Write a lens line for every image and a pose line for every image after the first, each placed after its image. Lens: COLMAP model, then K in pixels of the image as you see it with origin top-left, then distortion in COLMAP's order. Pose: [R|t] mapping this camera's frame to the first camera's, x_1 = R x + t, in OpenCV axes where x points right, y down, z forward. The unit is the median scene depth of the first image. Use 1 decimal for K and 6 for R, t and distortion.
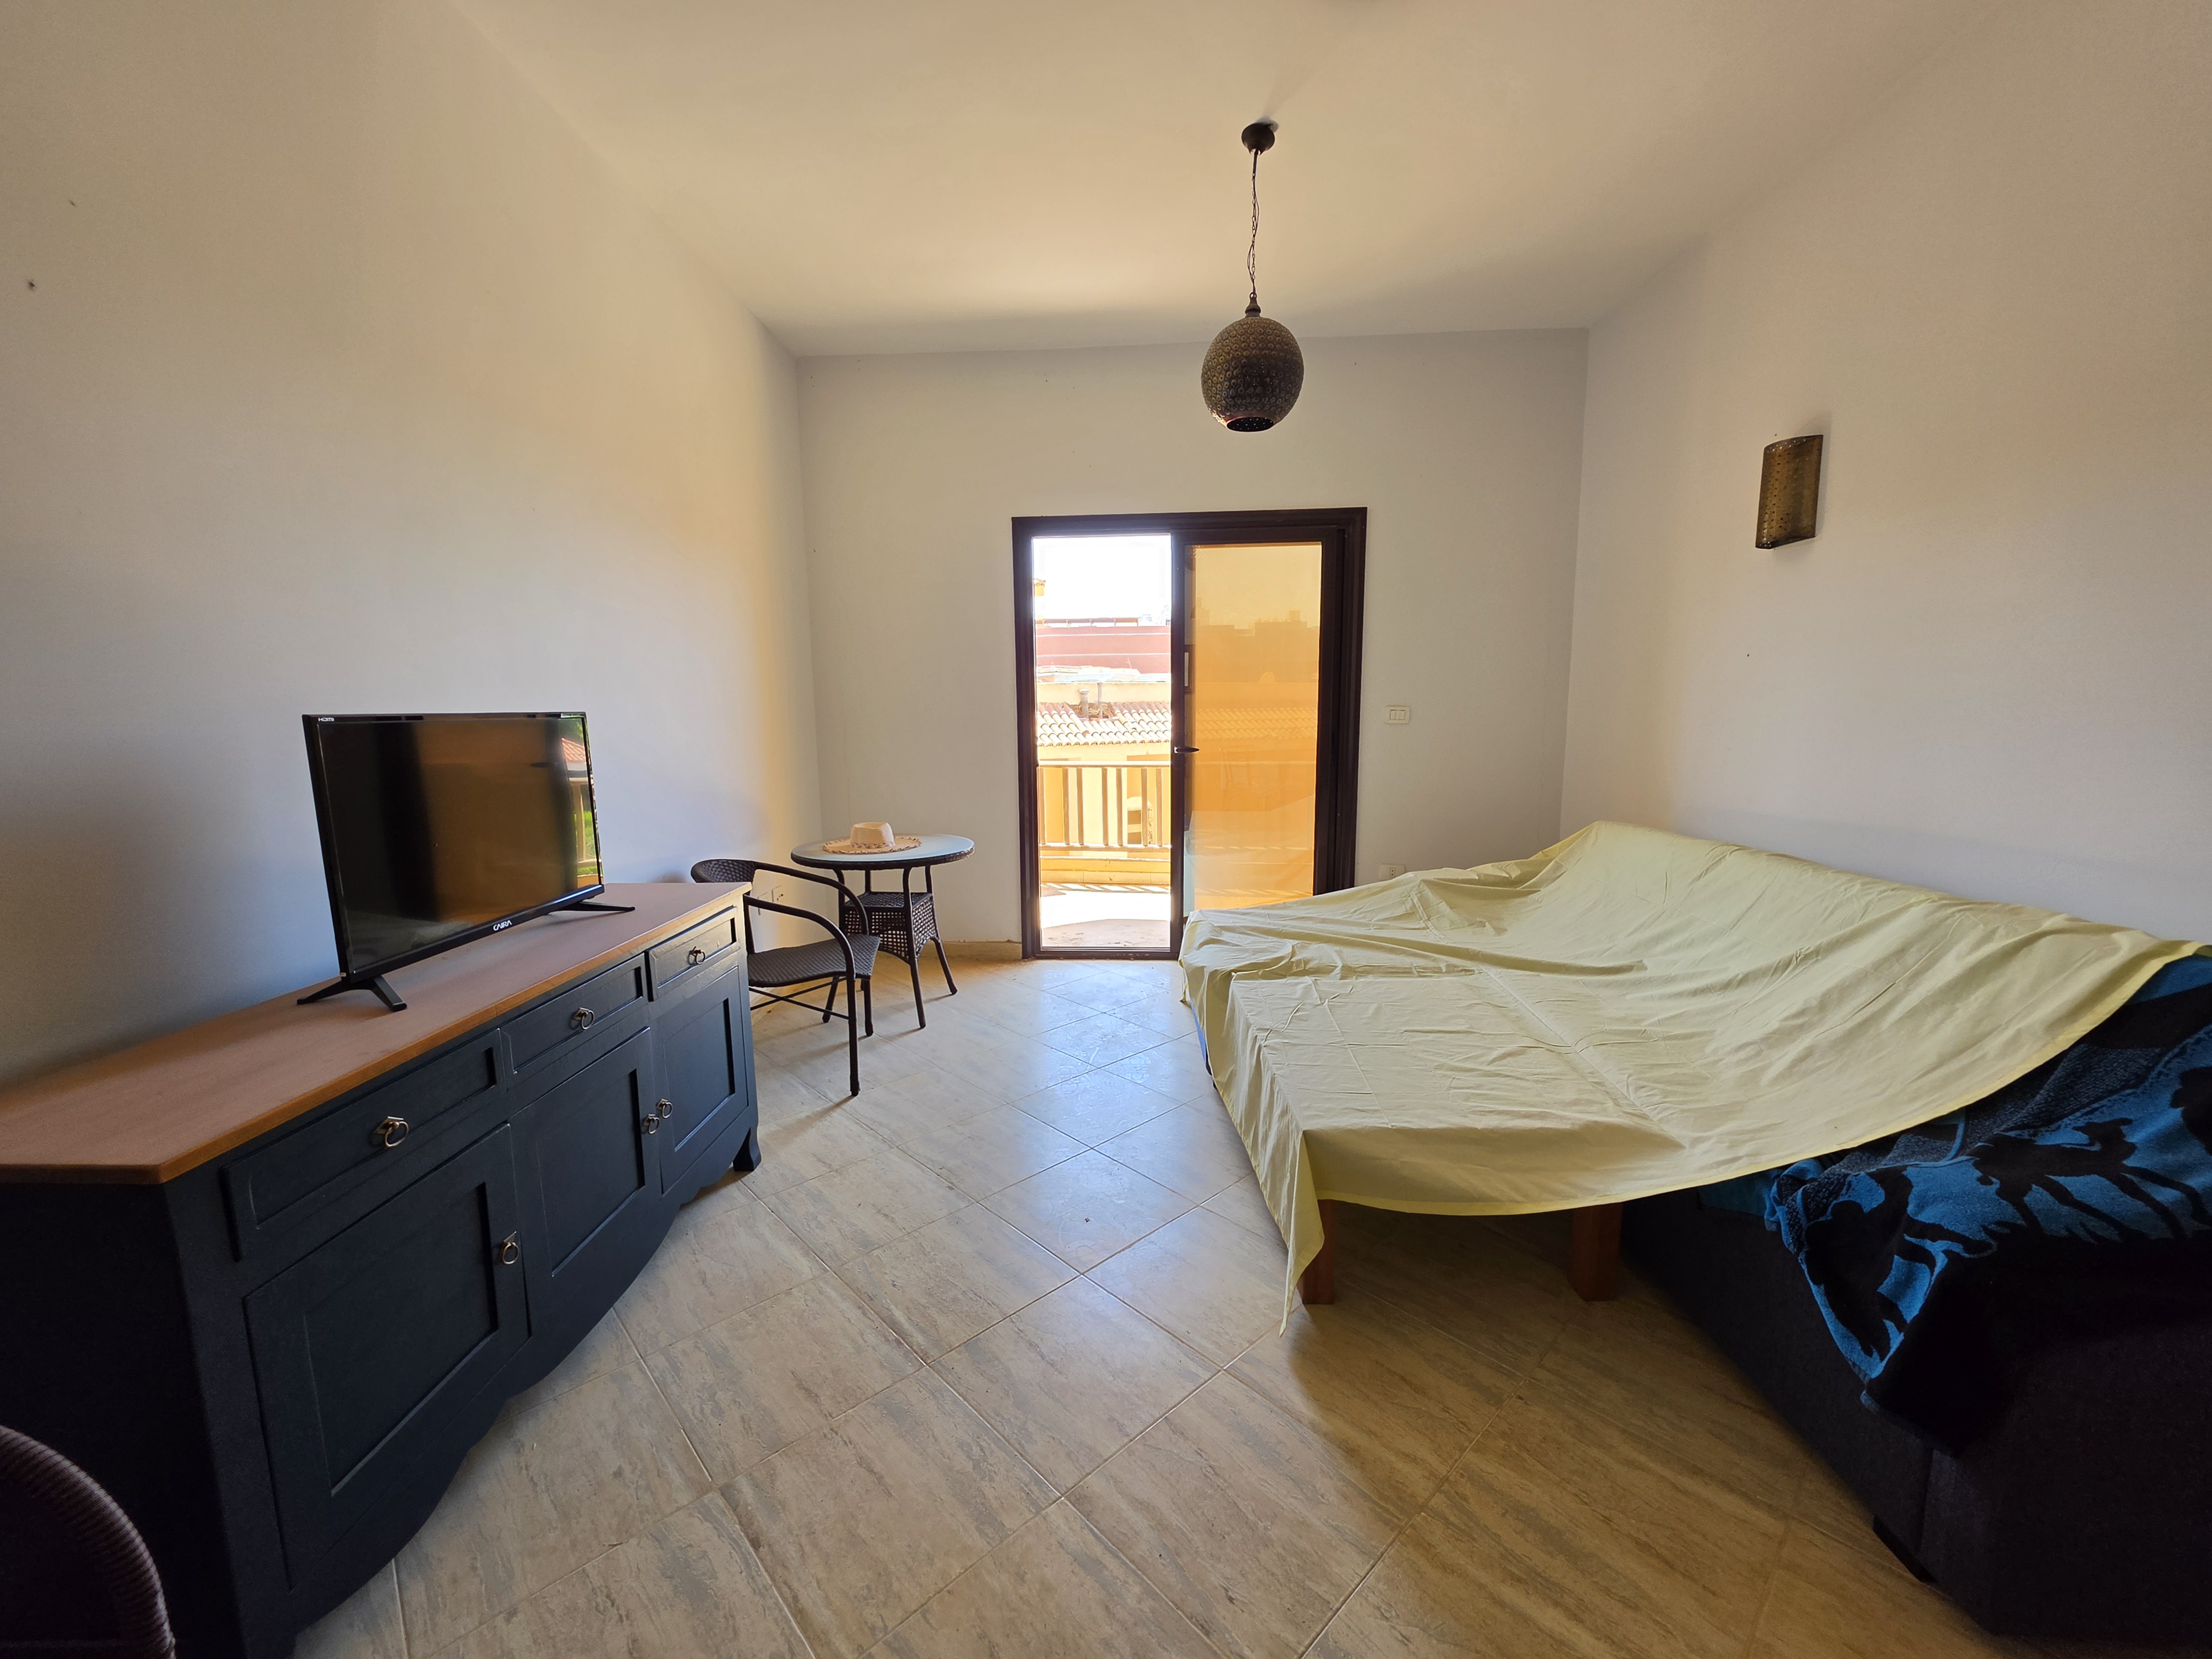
lens RADIAL K [[883.8, 0, 1075.9], [0, 883.8, 834.3], [0, 0, 1]] dist [0.014067, 0.000117]
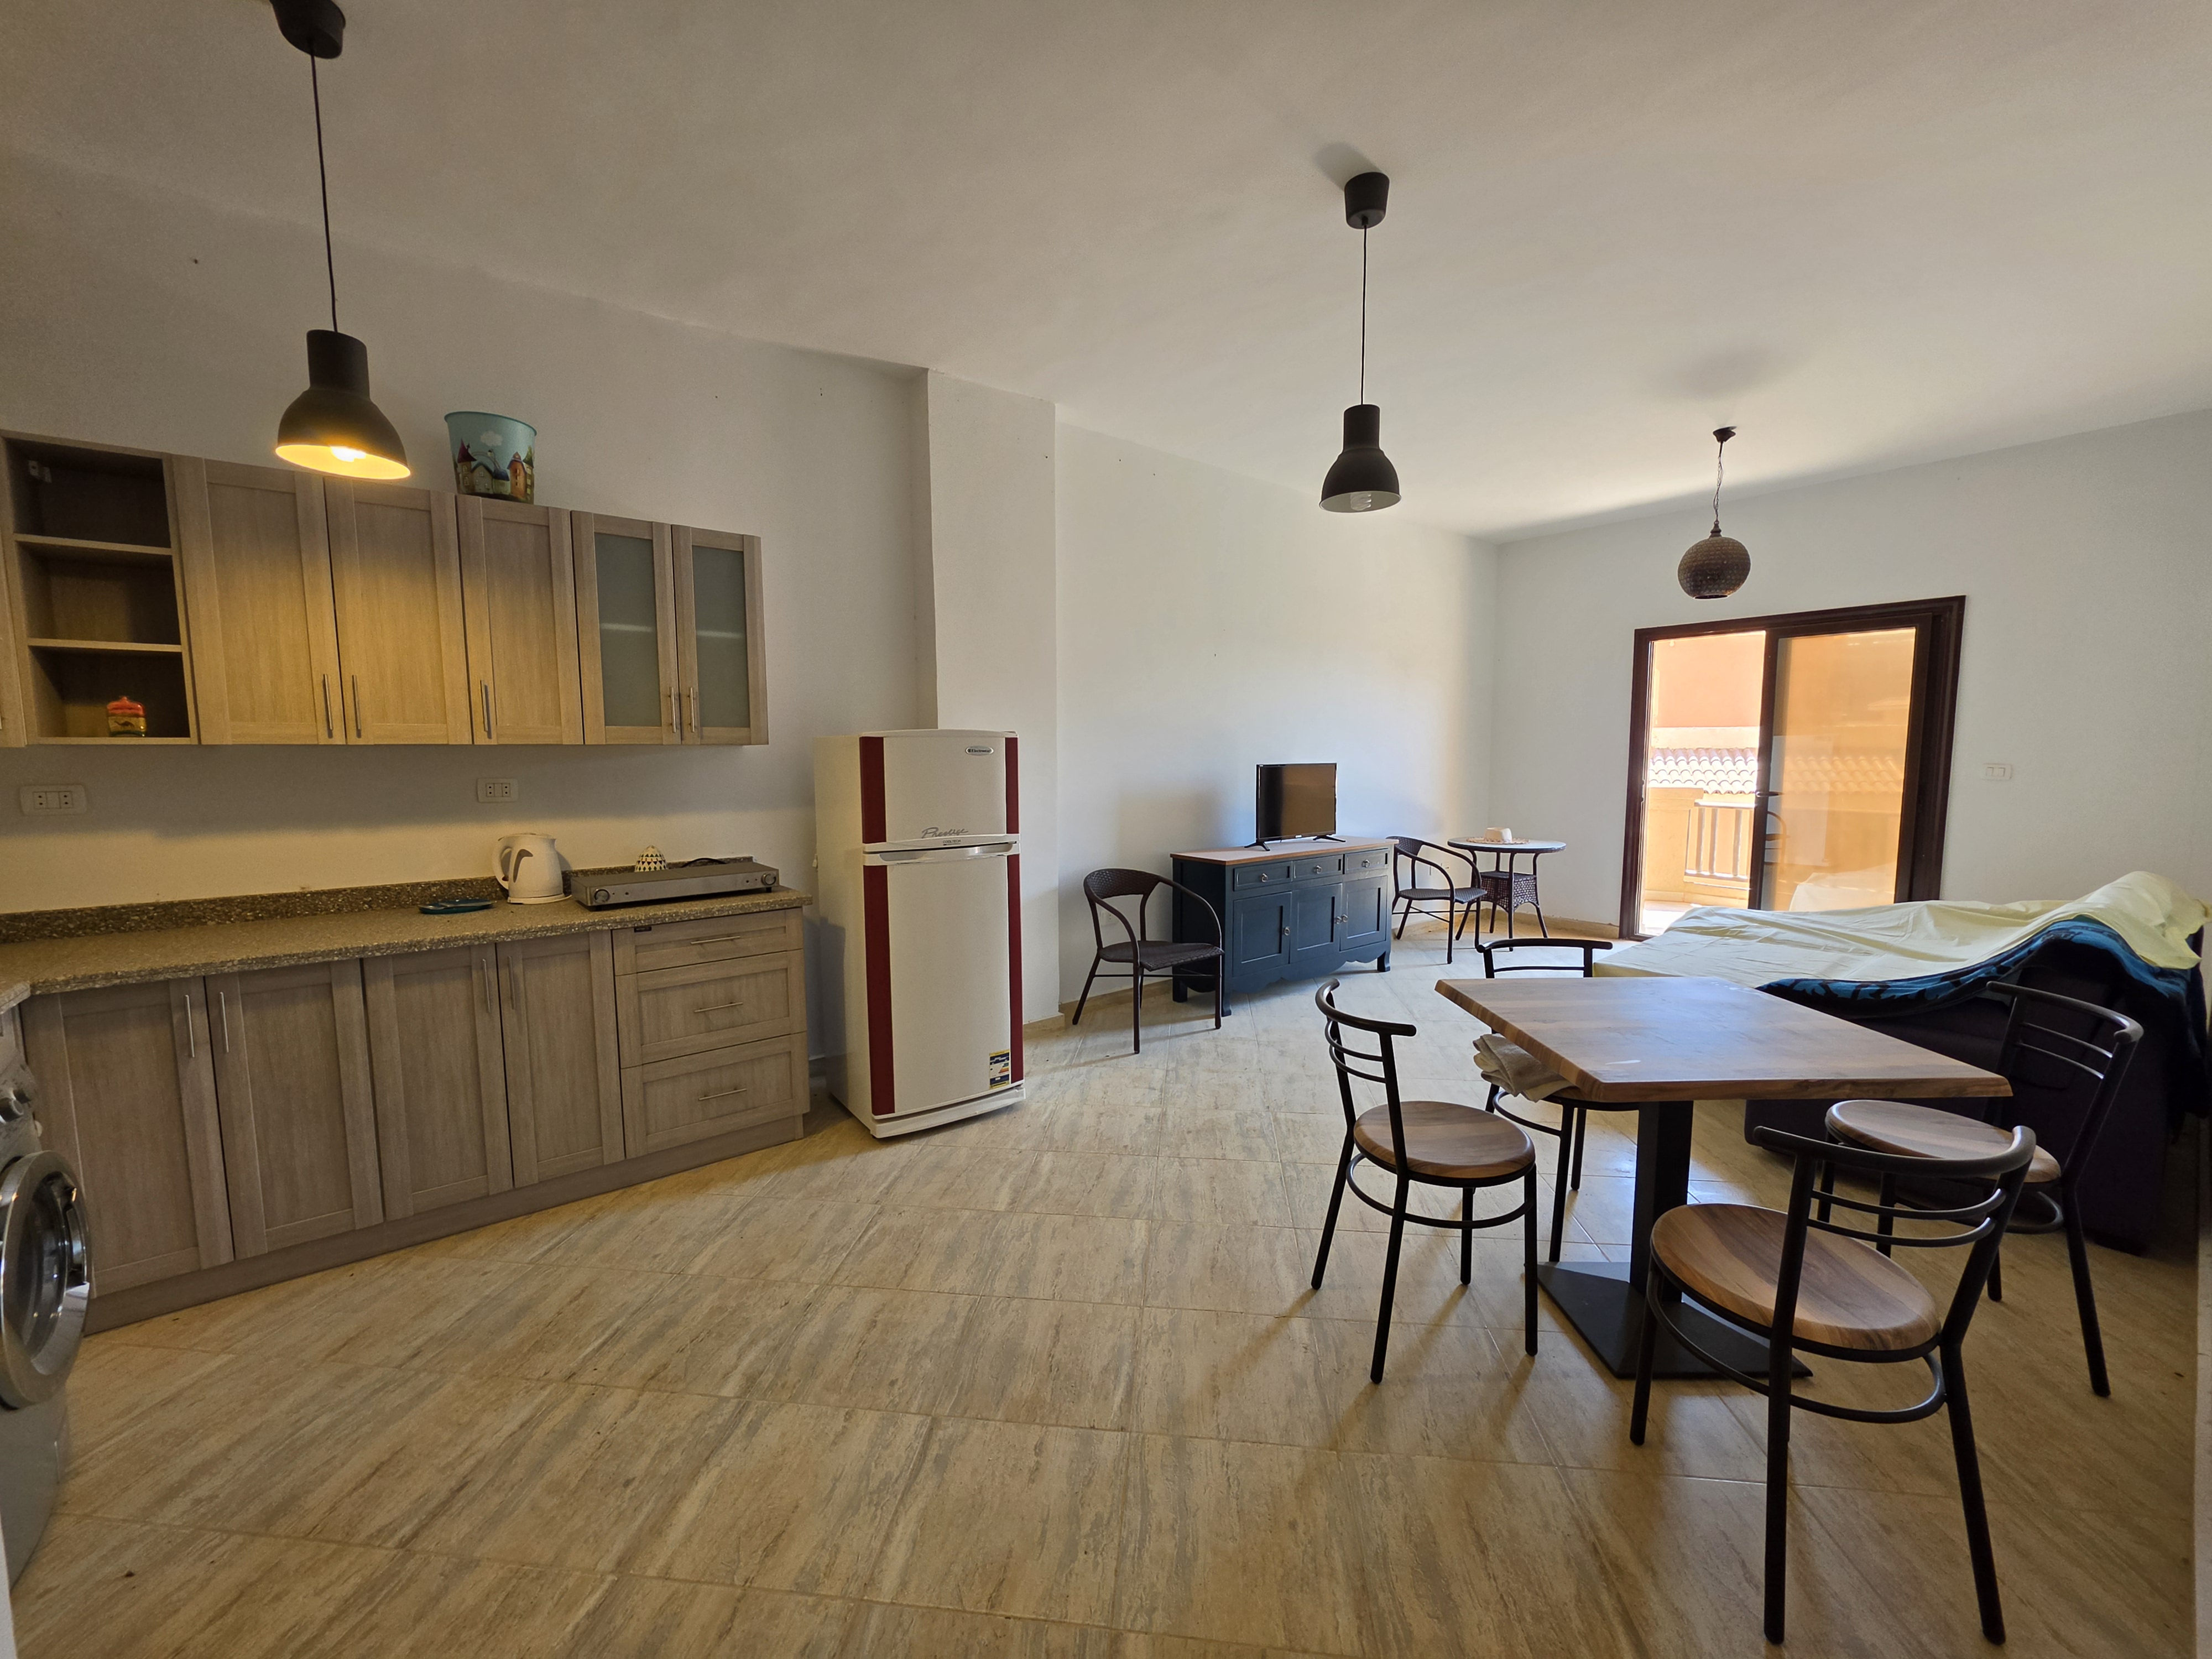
lens RADIAL K [[888.1, 0, 1095.9], [0, 888.1, 836.3], [0, 0, 1]] dist [-0.009642, 0.004491]
pose [[0.668381, 0.081484, -0.739343, 0.502905], [-0.110282, 0.993852, 0.009837, 0.070562], [0.735599, 0.074962, 0.673257, -0.683009]]
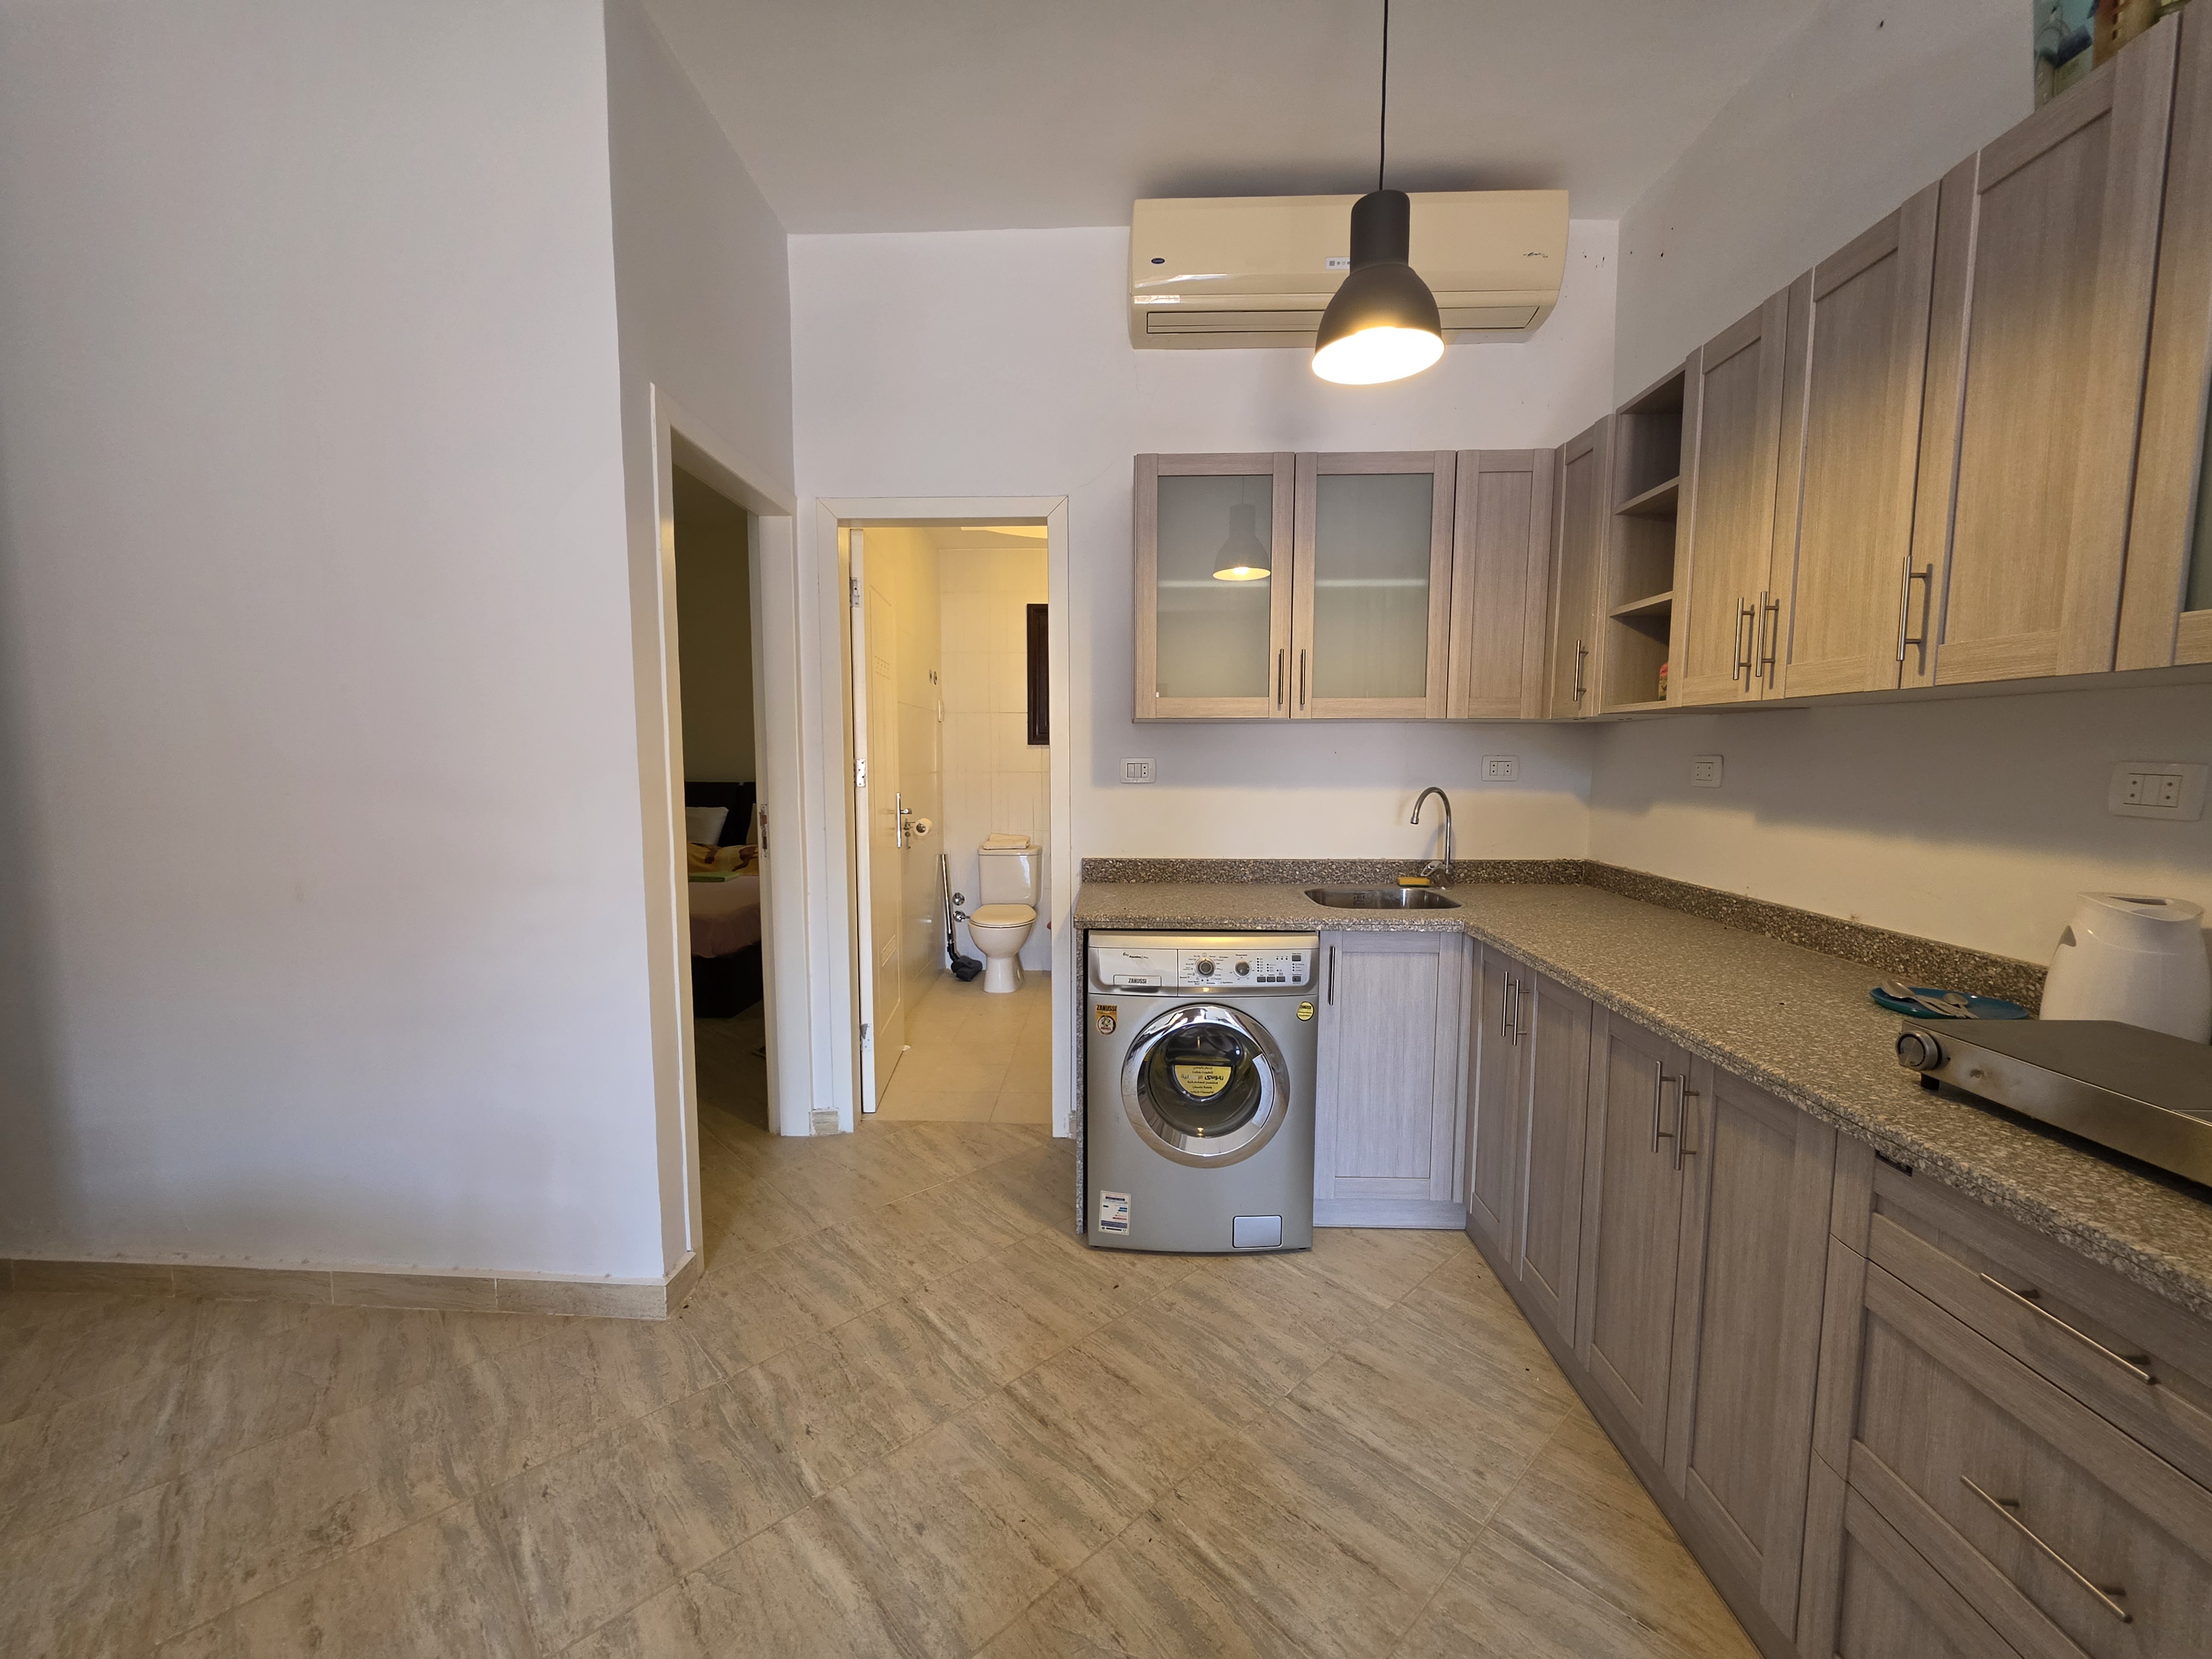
lens RADIAL K [[888.1, 0, 1095.9], [0, 888.1, 836.3], [0, 0, 1]] dist [-0.009642, 0.004491]
pose [[-0.999761, 0.014033, -0.016755, -0.037712], [0.009683, 0.971686, 0.236076, 0.028967], [0.019593, 0.235857, -0.971590, -0.214653]]
